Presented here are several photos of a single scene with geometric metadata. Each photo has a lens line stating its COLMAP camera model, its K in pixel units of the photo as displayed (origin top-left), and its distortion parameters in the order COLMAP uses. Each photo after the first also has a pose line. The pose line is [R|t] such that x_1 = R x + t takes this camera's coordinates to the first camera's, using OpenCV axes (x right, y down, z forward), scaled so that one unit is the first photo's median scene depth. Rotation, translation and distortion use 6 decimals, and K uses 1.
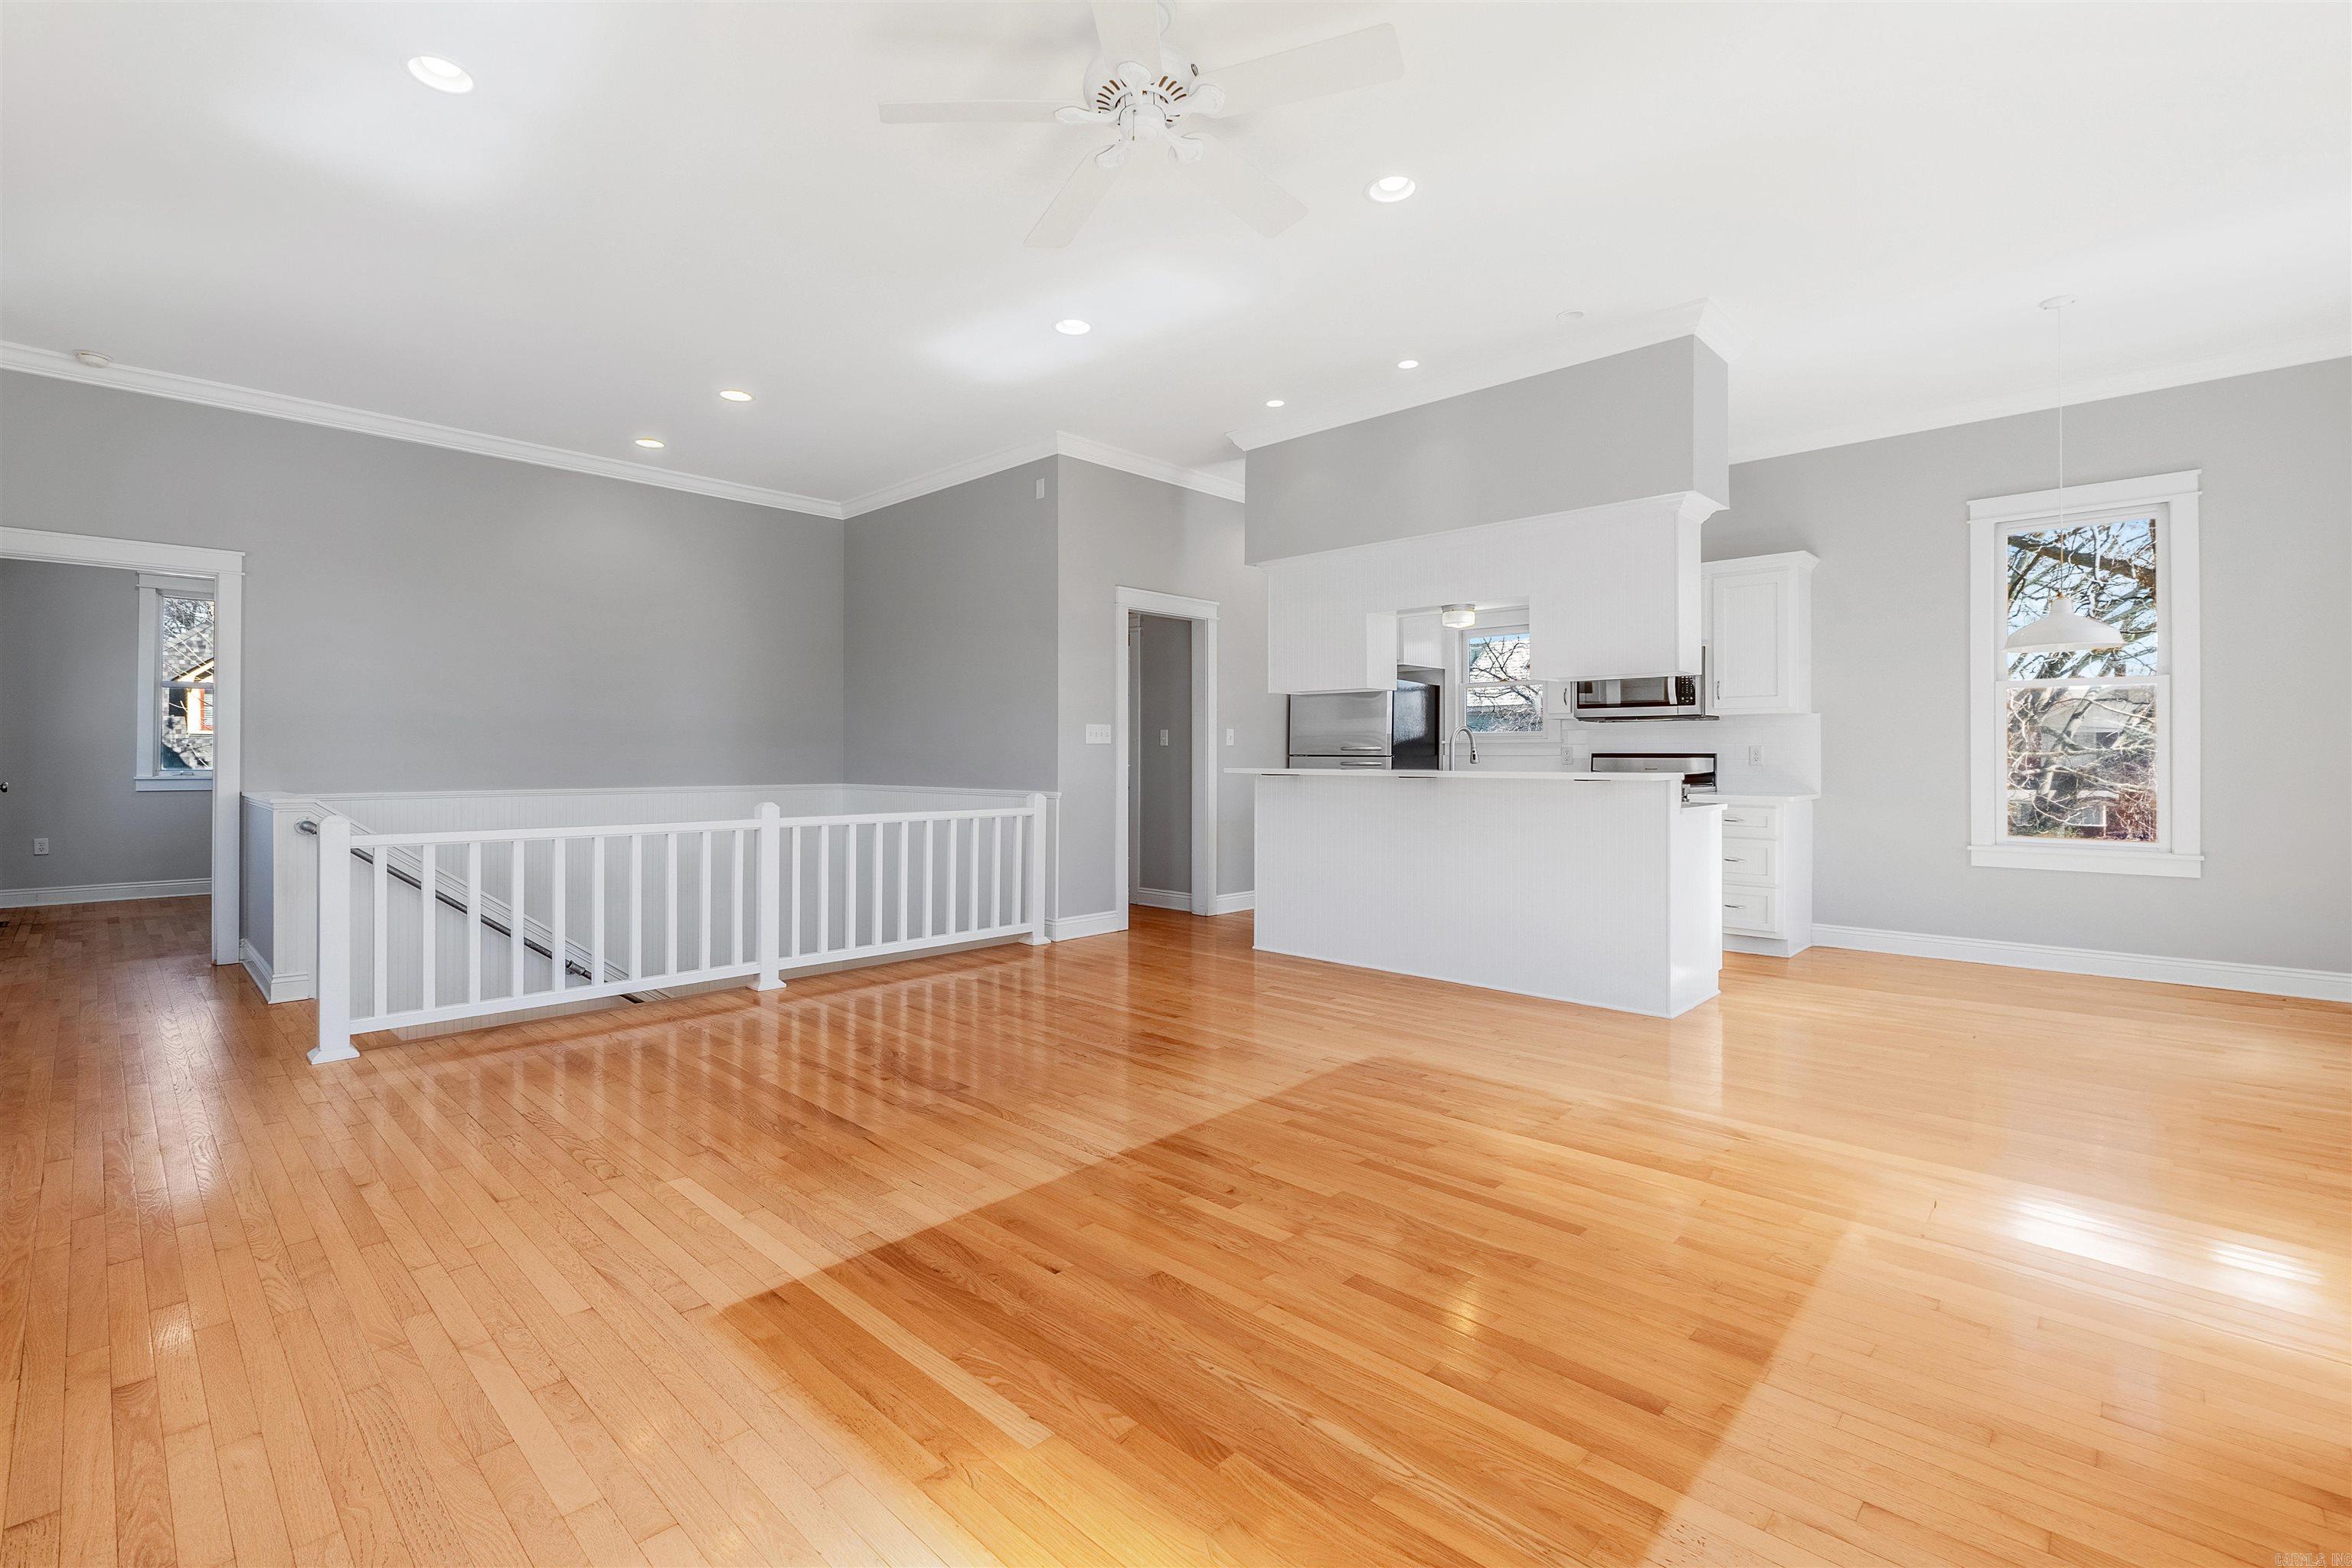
lens RADIAL K [[1017.6, 0, 1128.9], [0, 1017.6, 755.9], [0, 0, 1]] dist [-0.006689, 0.000750]
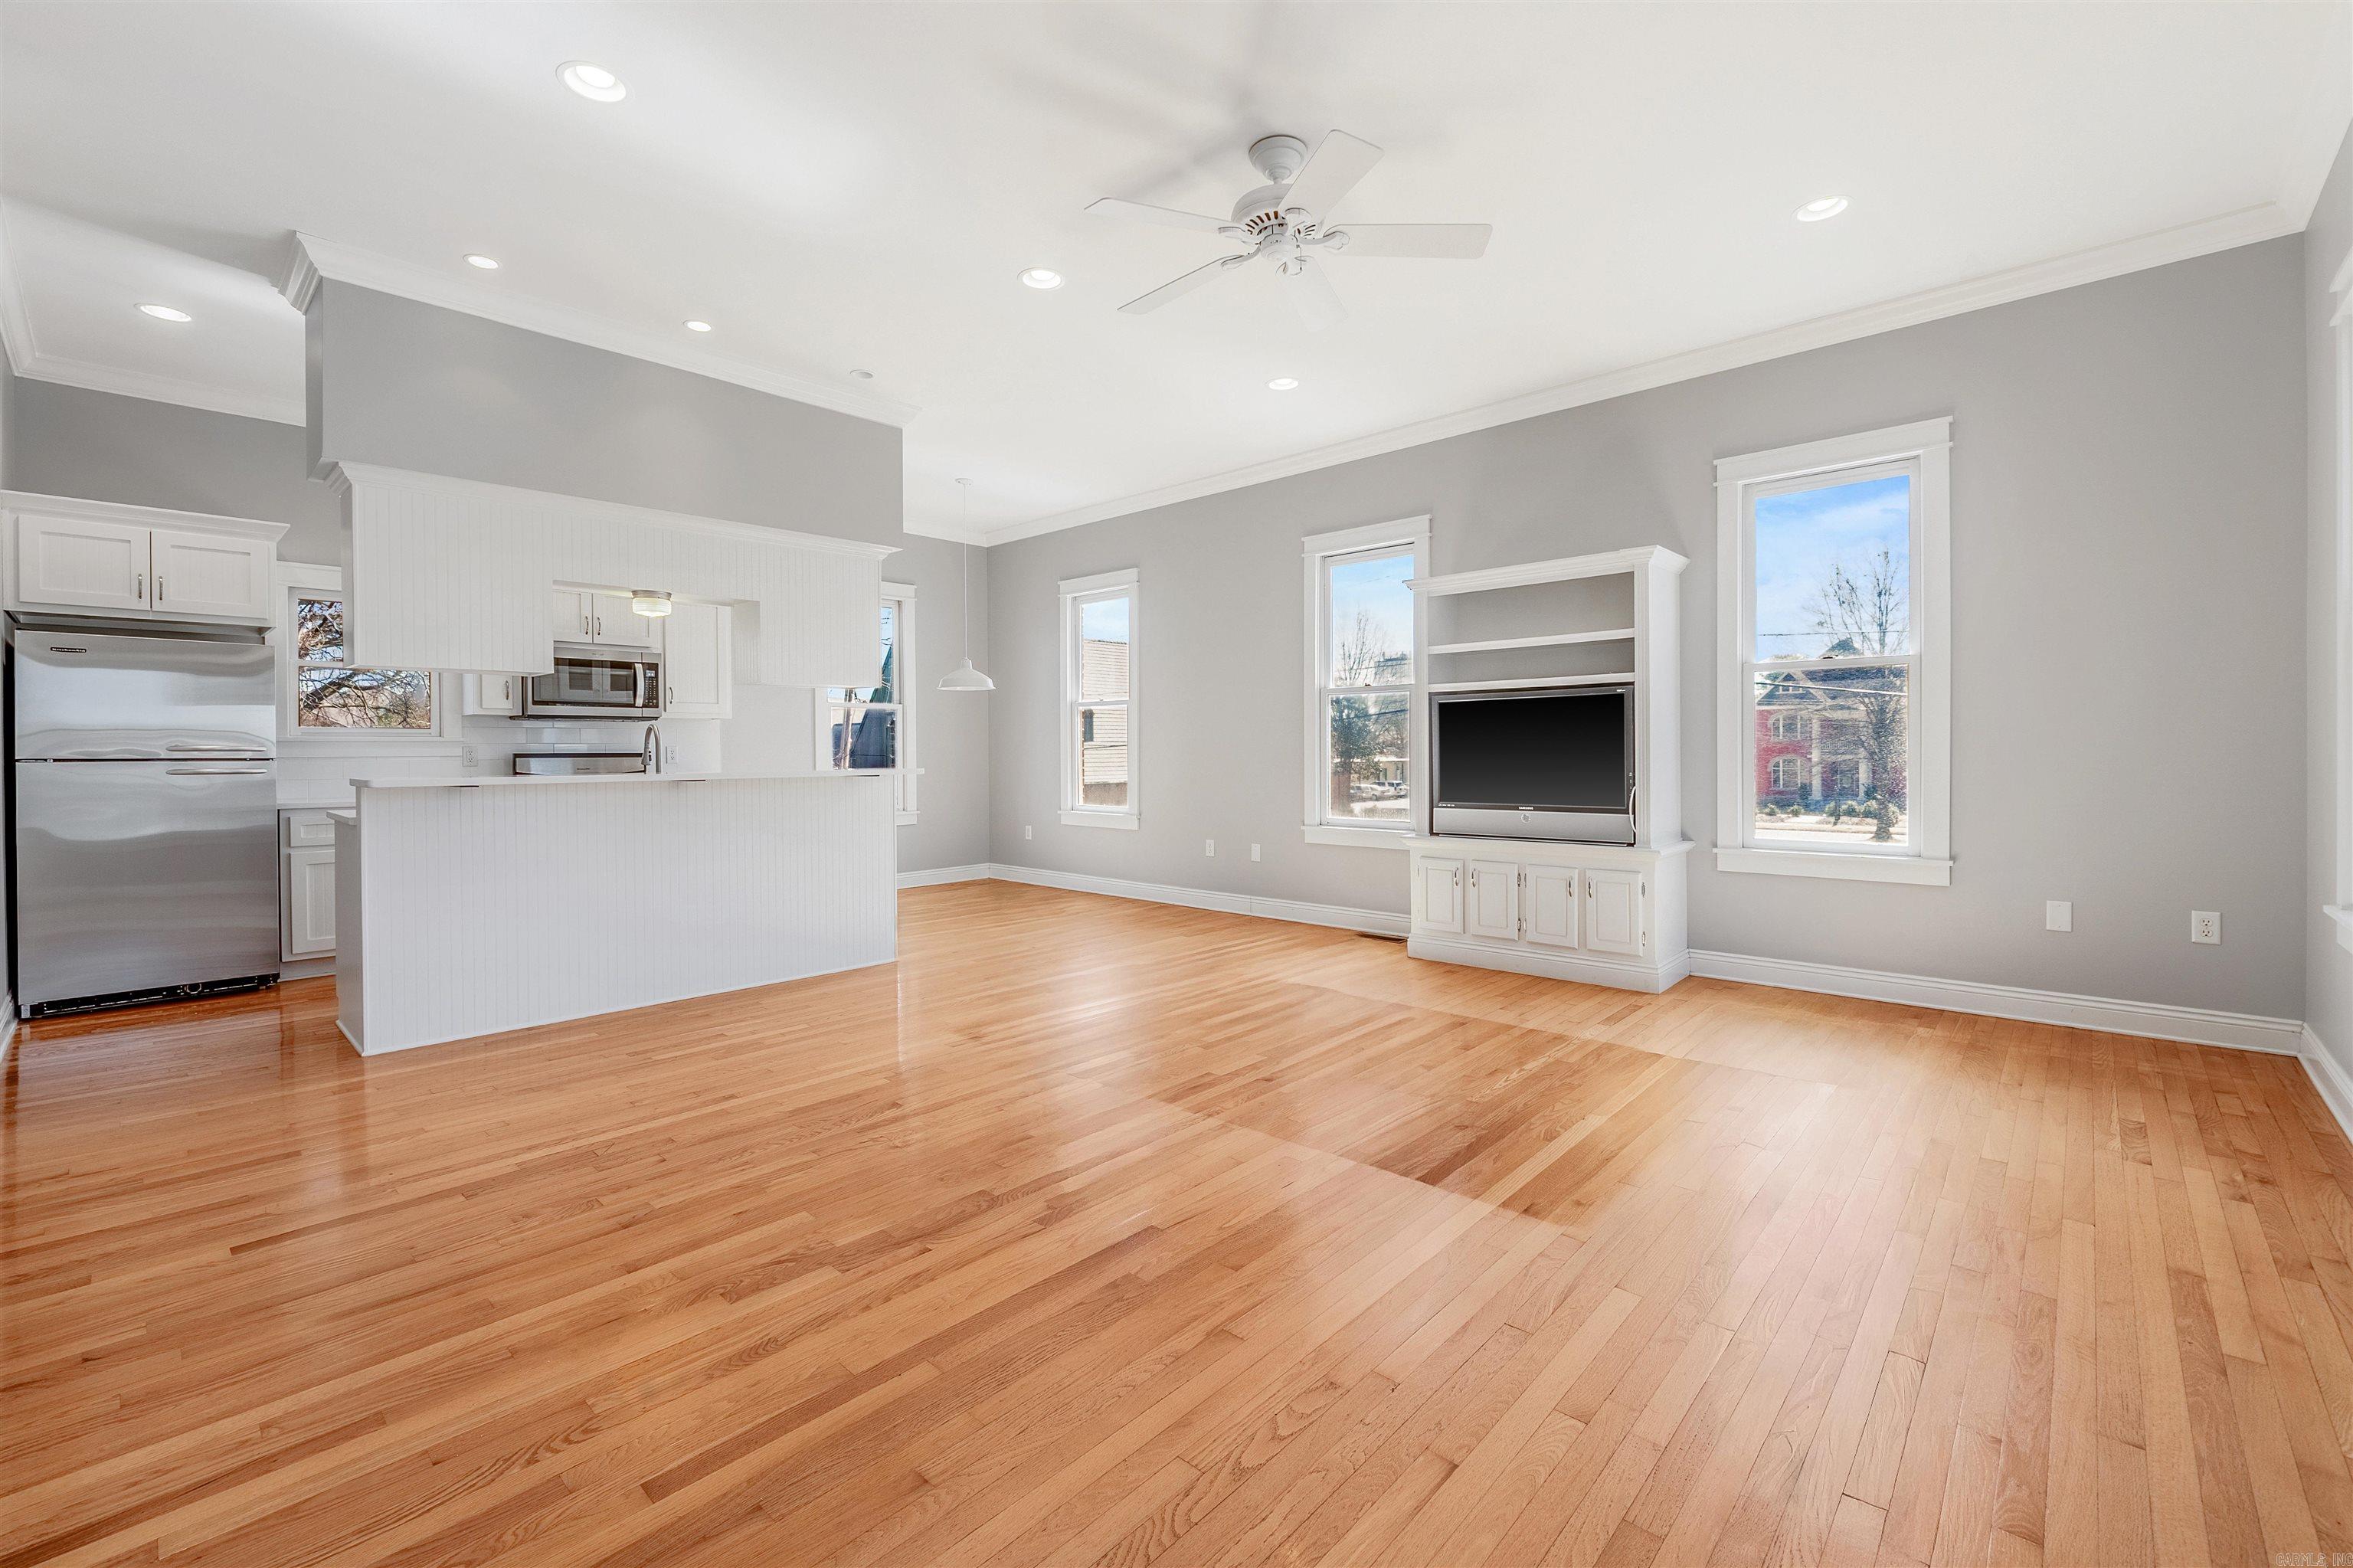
lens RADIAL K [[953.4, 0, 1200.7], [0, 953.4, 750.4], [0, 0, 1]] dist [-0.009333, 0.000039]
pose [[-0.027915, 0.001098, 0.999610, -0.587657], [0.005136, 0.999986, -0.000955, -0.002428], [-0.999597, 0.005107, -0.027920, 0.572045]]
